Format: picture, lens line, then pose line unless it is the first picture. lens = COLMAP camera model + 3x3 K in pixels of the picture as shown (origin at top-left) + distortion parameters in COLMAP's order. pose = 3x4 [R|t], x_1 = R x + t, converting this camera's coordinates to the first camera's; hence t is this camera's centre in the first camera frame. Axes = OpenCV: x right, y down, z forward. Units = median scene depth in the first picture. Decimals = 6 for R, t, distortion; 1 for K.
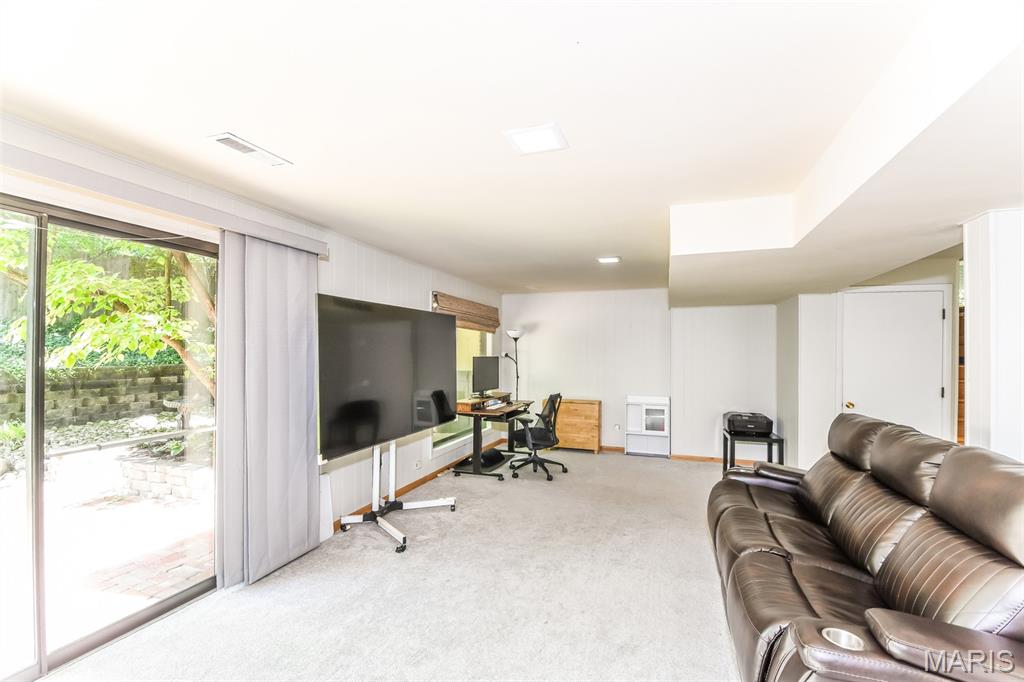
lens RADIAL K [[459.5, 0, 510.6], [0, 459.5, 350.7], [0, 0, 1]] dist [0.000702, -0.000118]
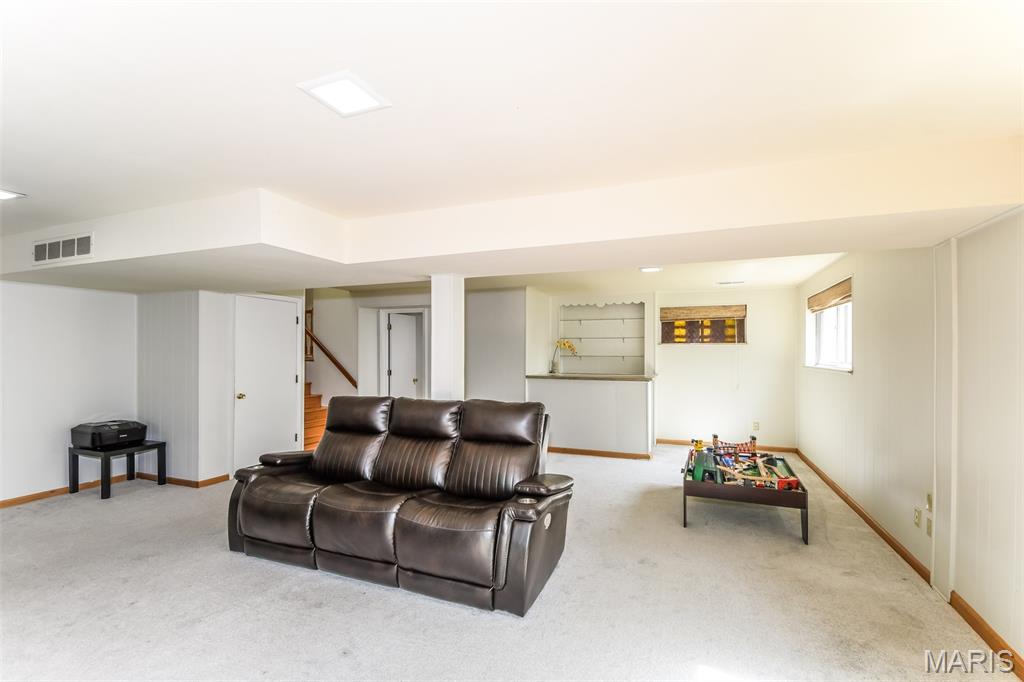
lens RADIAL K [[459.5, 0, 510.6], [0, 459.5, 350.7], [0, 0, 1]] dist [0.000702, -0.000118]
pose [[0.044504, -0.003398, 0.999003, -0.396390], [-0.003835, 0.999986, 0.003572, 0.001859], [-0.999002, -0.003990, 0.044490, 0.342369]]
